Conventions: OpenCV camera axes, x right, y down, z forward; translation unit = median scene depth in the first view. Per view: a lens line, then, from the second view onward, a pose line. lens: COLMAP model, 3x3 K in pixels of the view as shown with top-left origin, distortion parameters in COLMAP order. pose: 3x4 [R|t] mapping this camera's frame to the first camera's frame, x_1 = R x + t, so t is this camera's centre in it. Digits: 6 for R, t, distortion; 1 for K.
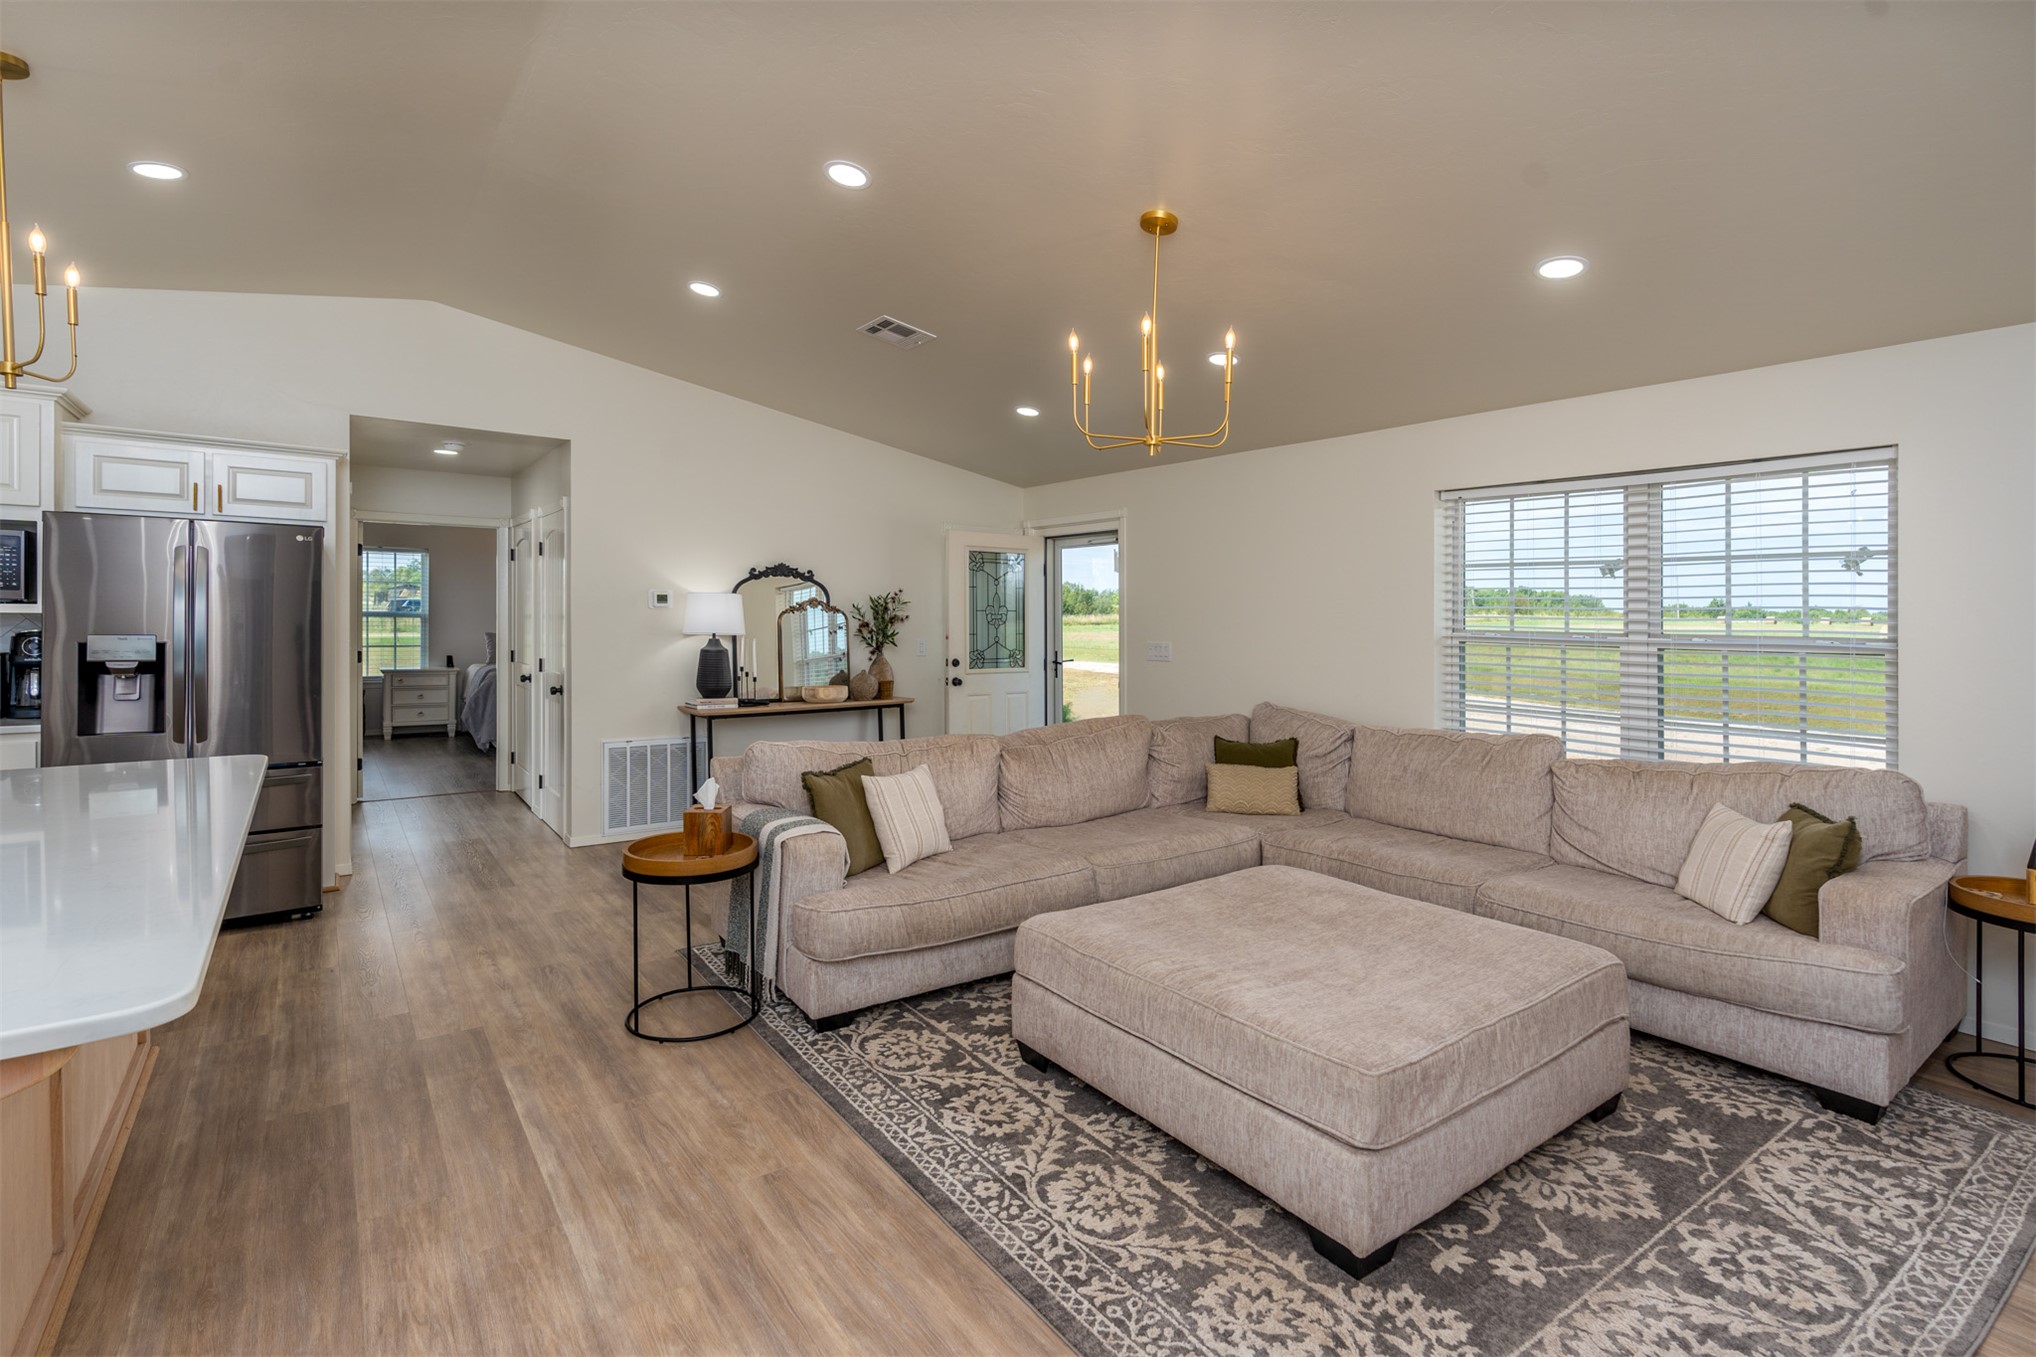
lens RADIAL K [[948.8, 0, 1017.0], [0, 948.8, 603.8], [0, 0, 1]] dist [-0.008662, -0.000583]
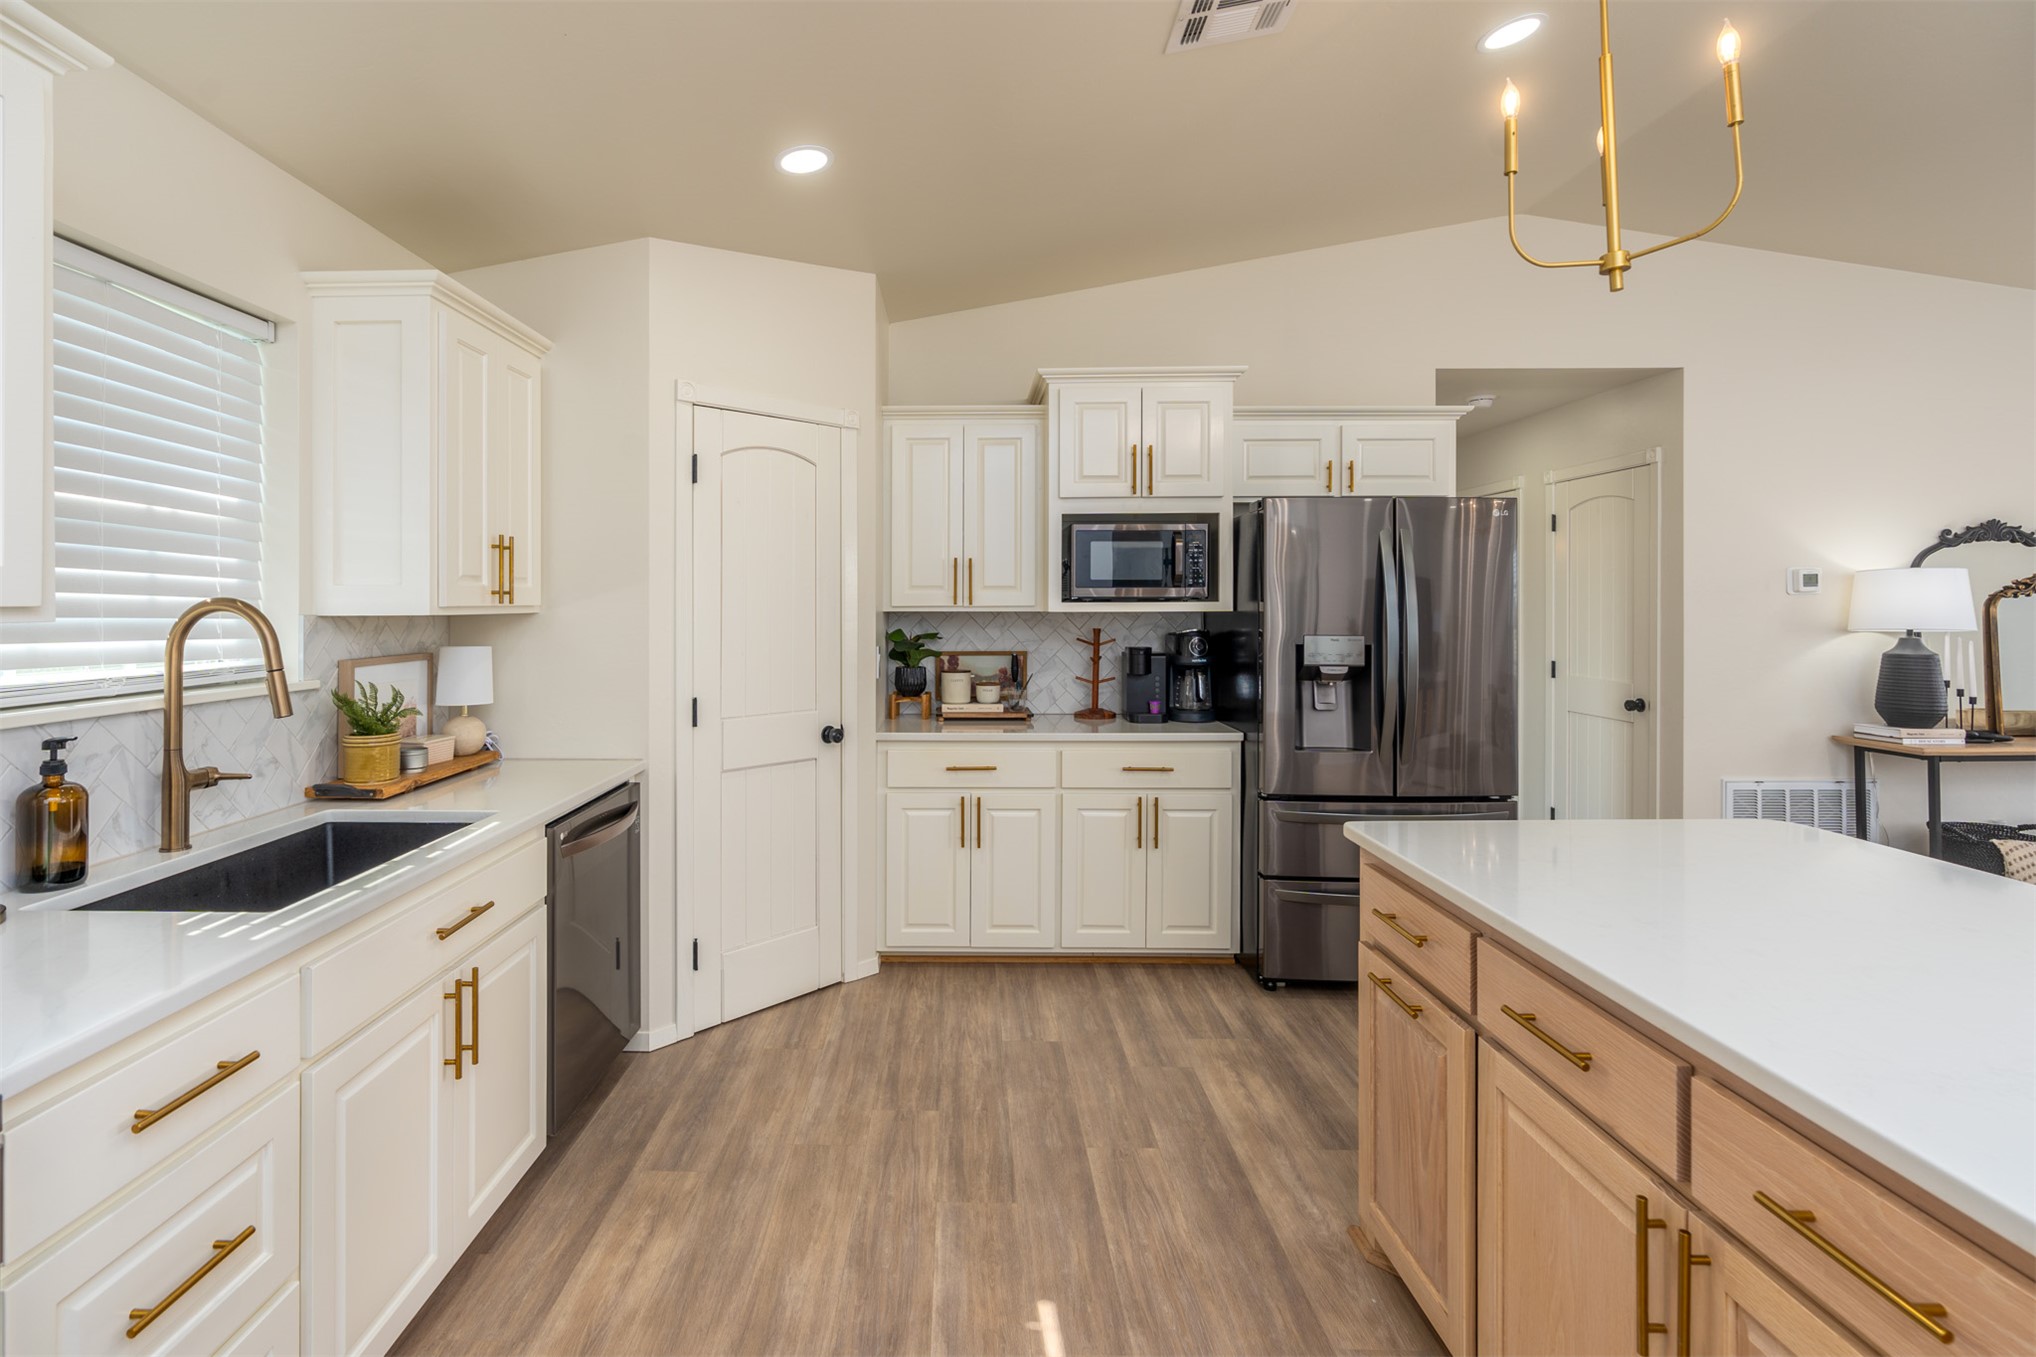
lens RADIAL K [[948.8, 0, 931.2], [0, 948.8, 568.0], [0, 0, 1]] dist [-0.008662, -0.000583]
pose [[0.785866, -0.040851, -0.617046, -0.753185], [0.023059, 0.999058, -0.036773, -0.005647], [0.617966, 0.014670, 0.786068, 0.088777]]
